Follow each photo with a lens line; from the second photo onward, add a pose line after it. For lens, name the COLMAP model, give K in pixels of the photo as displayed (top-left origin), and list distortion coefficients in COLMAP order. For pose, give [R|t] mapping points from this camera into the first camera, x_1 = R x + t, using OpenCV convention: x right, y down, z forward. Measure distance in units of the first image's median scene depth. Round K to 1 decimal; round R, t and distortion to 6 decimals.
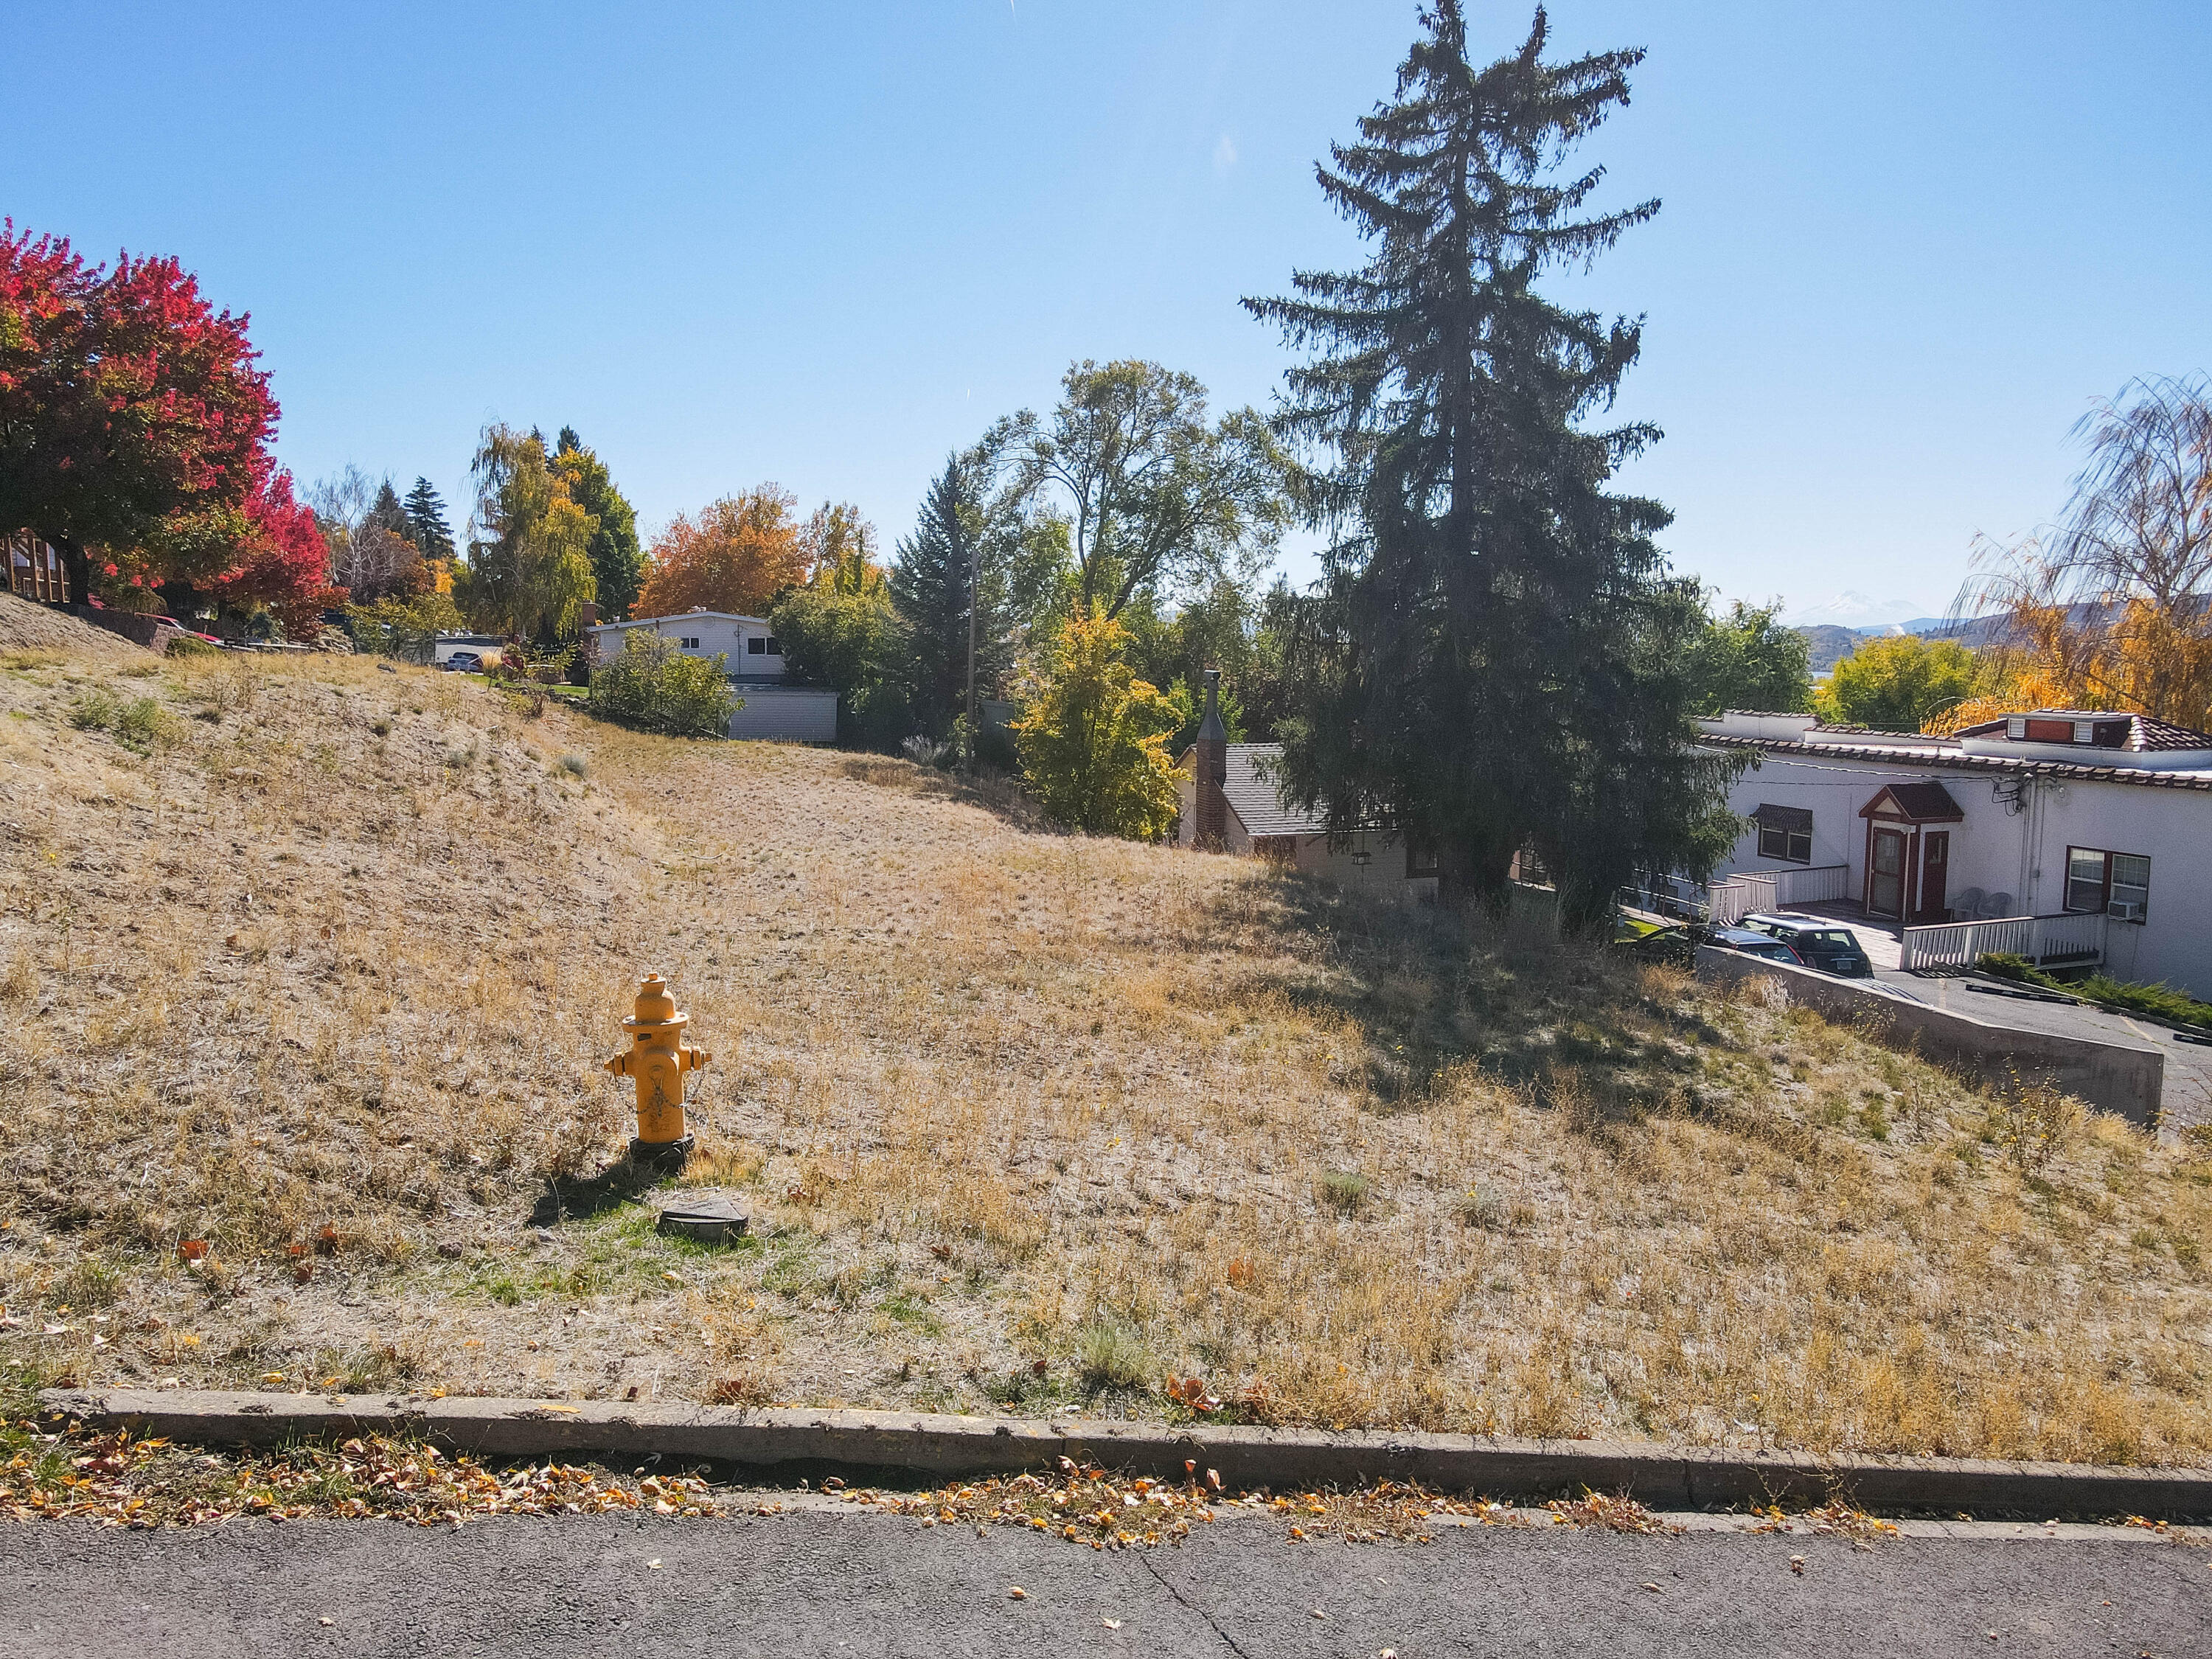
lens RADIAL K [[1606.9, 0, 1094.3], [0, 1606.9, 823.8], [0, 0, 1]] dist [0.024222, 0.035079]
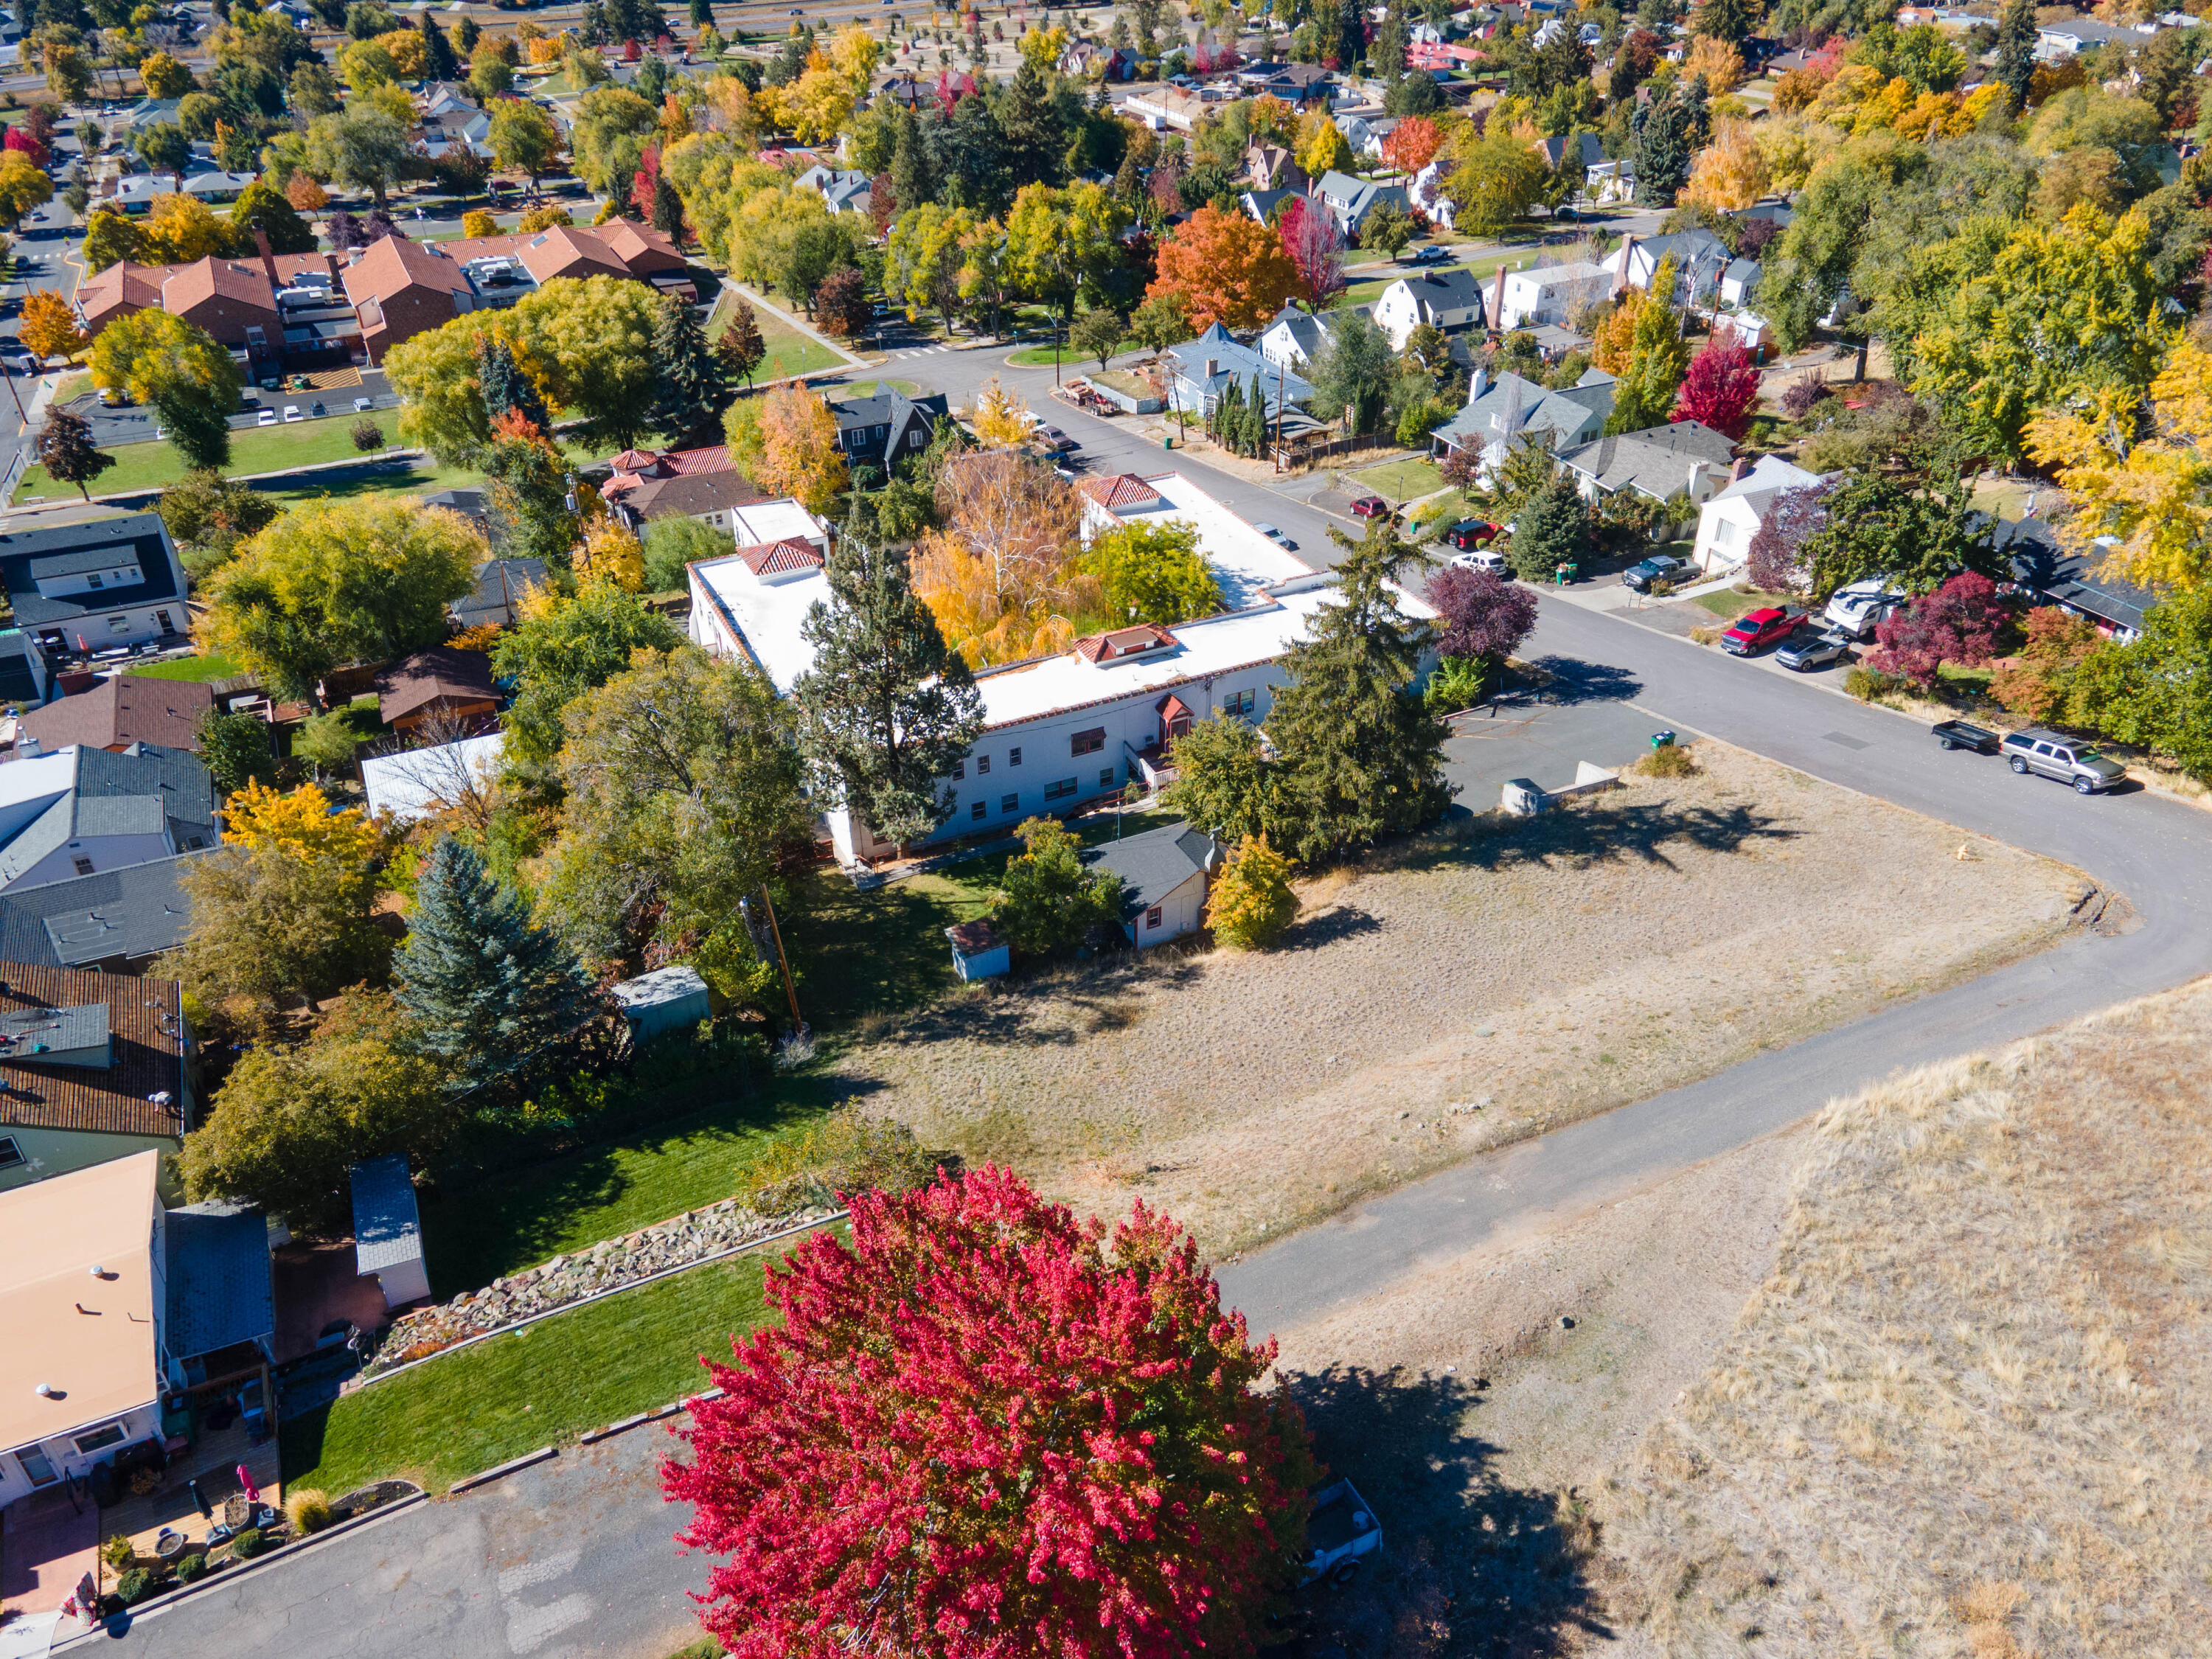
lens RADIAL K [[1606.9, 0, 1094.2], [0, 1606.9, 833.9], [0, 0, 1]] dist [0.024222, 0.035079]
pose [[-0.126922, -0.559330, 0.819171, -1.683769], [0.123062, 0.810590, 0.572538, -1.381606], [-0.984249, 0.173476, -0.034050, 1.436458]]
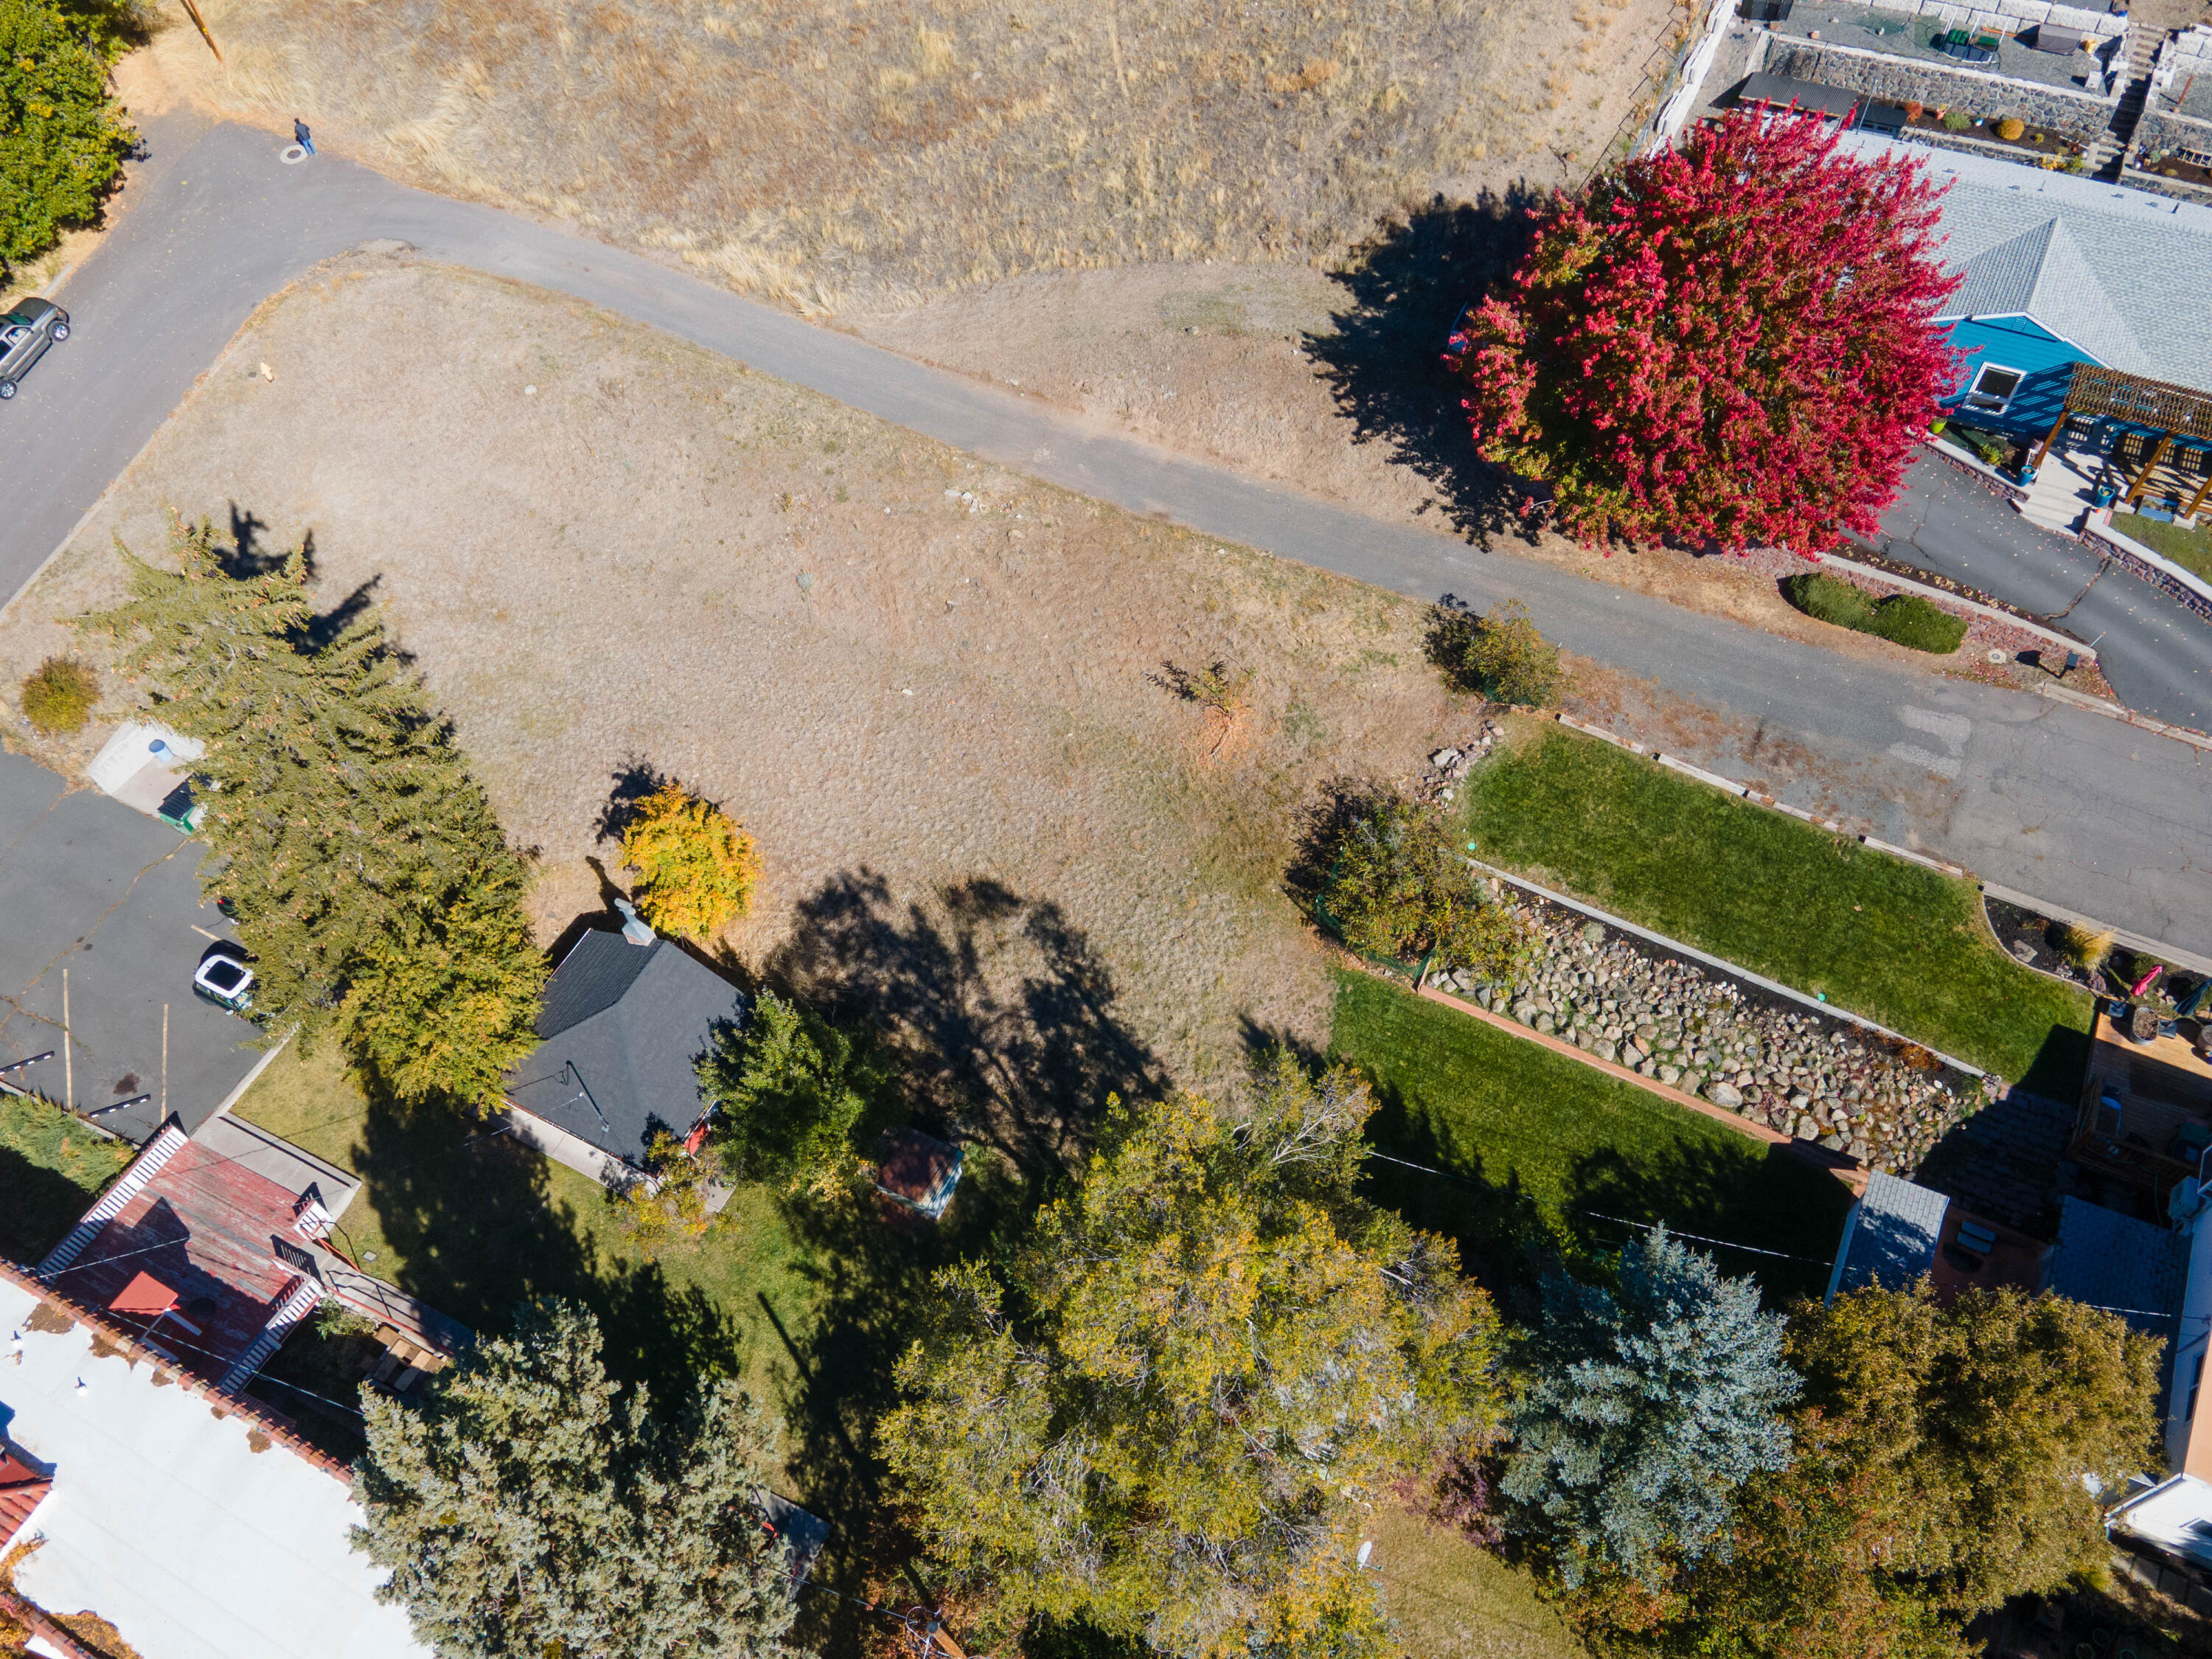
lens RADIAL K [[1606.9, 0, 1097.5], [0, 1606.9, 835.3], [0, 0, 1]] dist [0.024222, 0.035079]
pose [[-0.716329, 0.581875, -0.385089, 0.309839], [-0.044391, 0.512770, 0.857377, -1.431314], [0.696349, 0.631259, -0.341483, 1.964983]]
